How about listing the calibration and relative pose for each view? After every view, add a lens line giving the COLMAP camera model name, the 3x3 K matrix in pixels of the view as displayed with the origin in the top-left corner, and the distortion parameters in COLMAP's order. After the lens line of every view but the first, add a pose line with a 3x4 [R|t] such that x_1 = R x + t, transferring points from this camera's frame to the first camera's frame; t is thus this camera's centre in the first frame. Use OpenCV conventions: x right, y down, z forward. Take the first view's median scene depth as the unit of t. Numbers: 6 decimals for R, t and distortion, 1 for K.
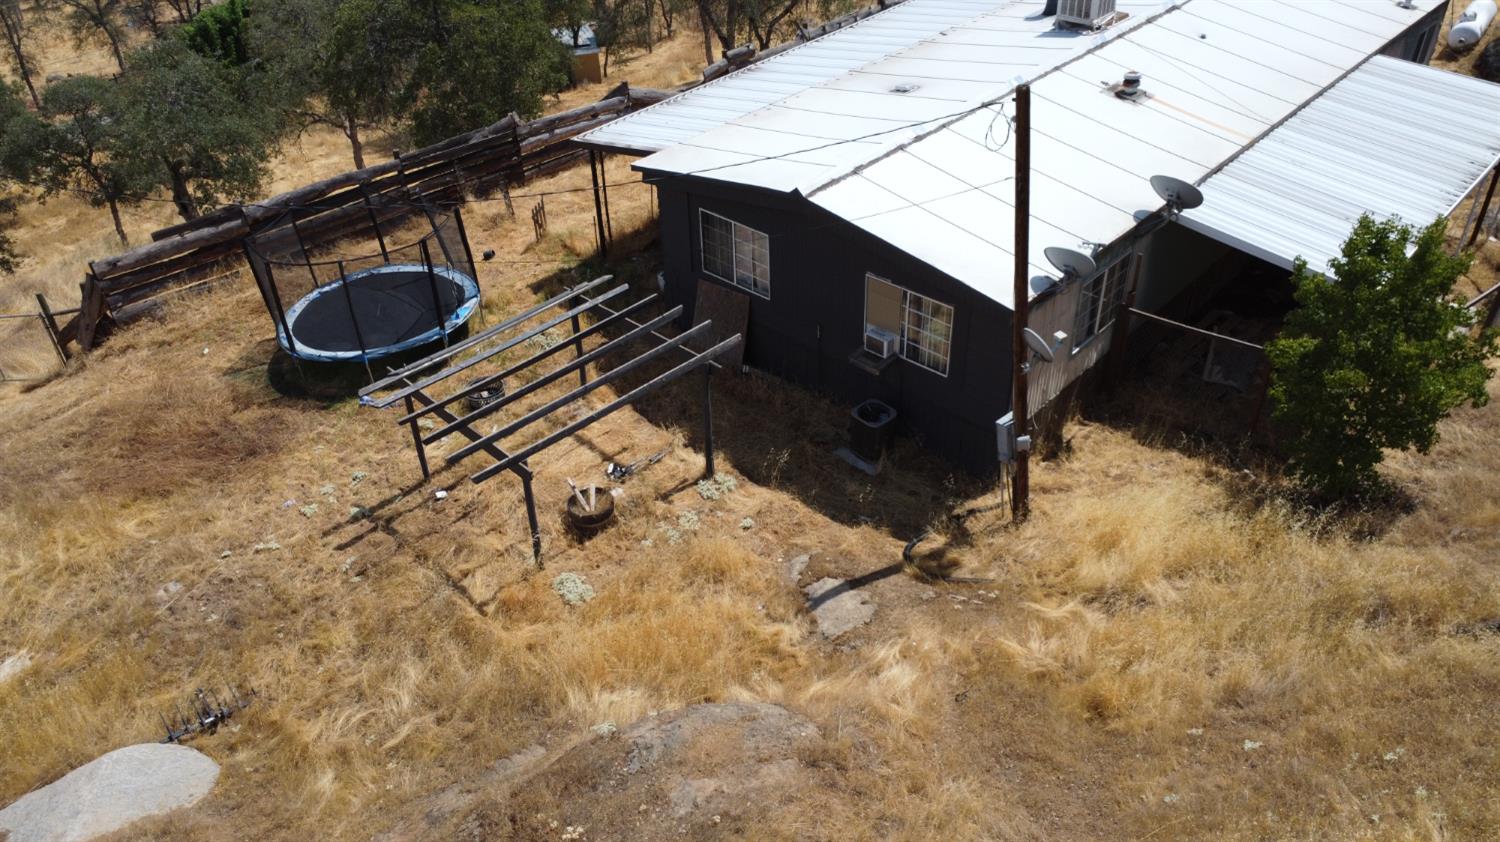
lens RADIAL K [[1117.2, 0, 753.6], [0, 1117.2, 417.5], [0, 0, 1]] dist [0.001755, -0.003677]
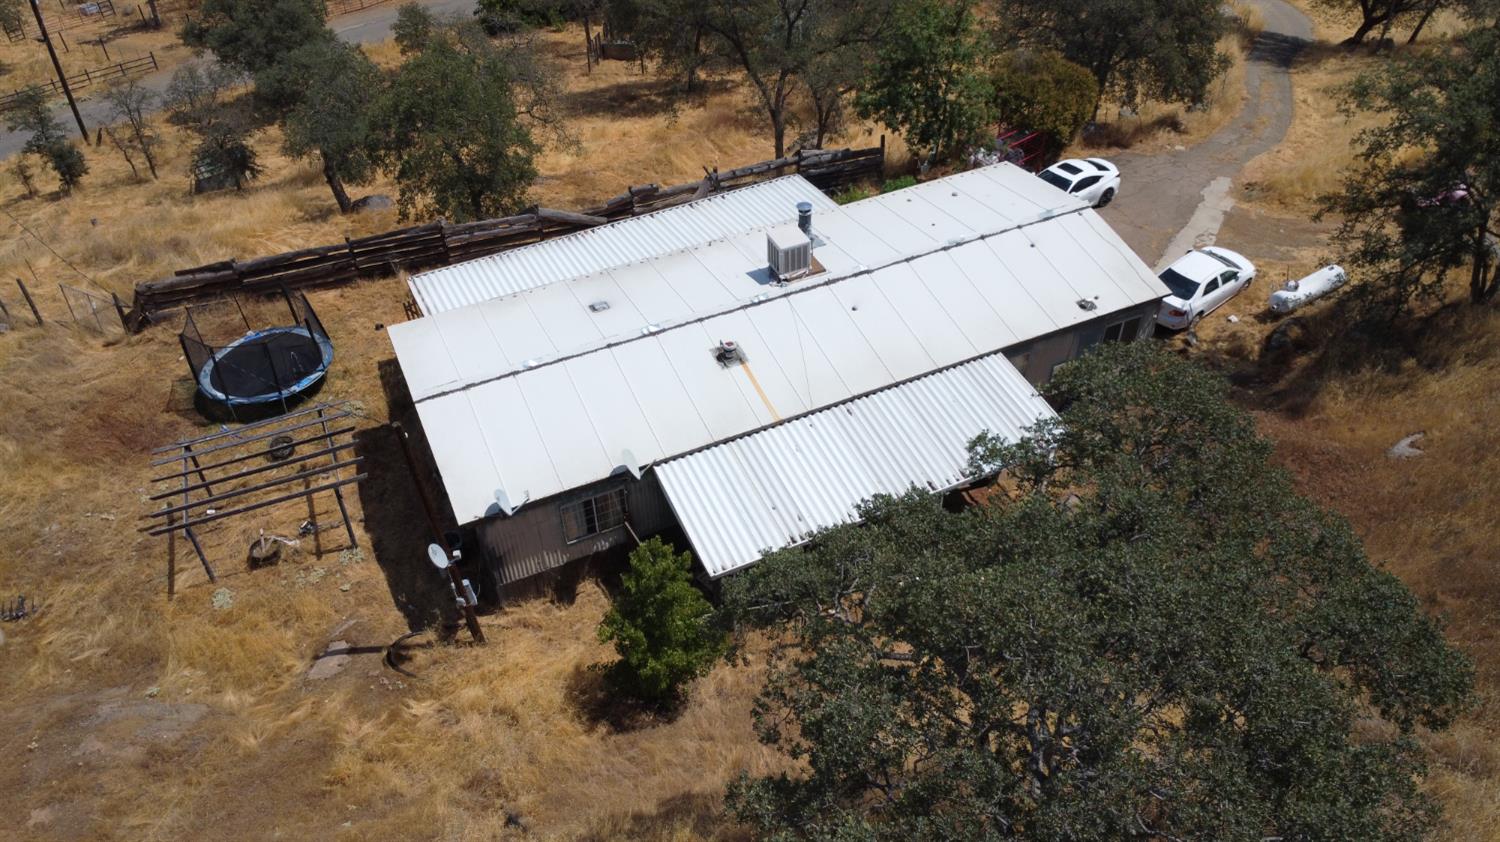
lens RADIAL K [[1117.2, 0, 752.6], [0, 1117.2, 426.4], [0, 0, 1]] dist [0.001755, -0.003677]
pose [[0.925381, 0.268195, -0.267847, 0.753081], [-0.233682, 0.960048, 0.153951, -0.427552], [0.298435, -0.079872, 0.951082, -0.282314]]
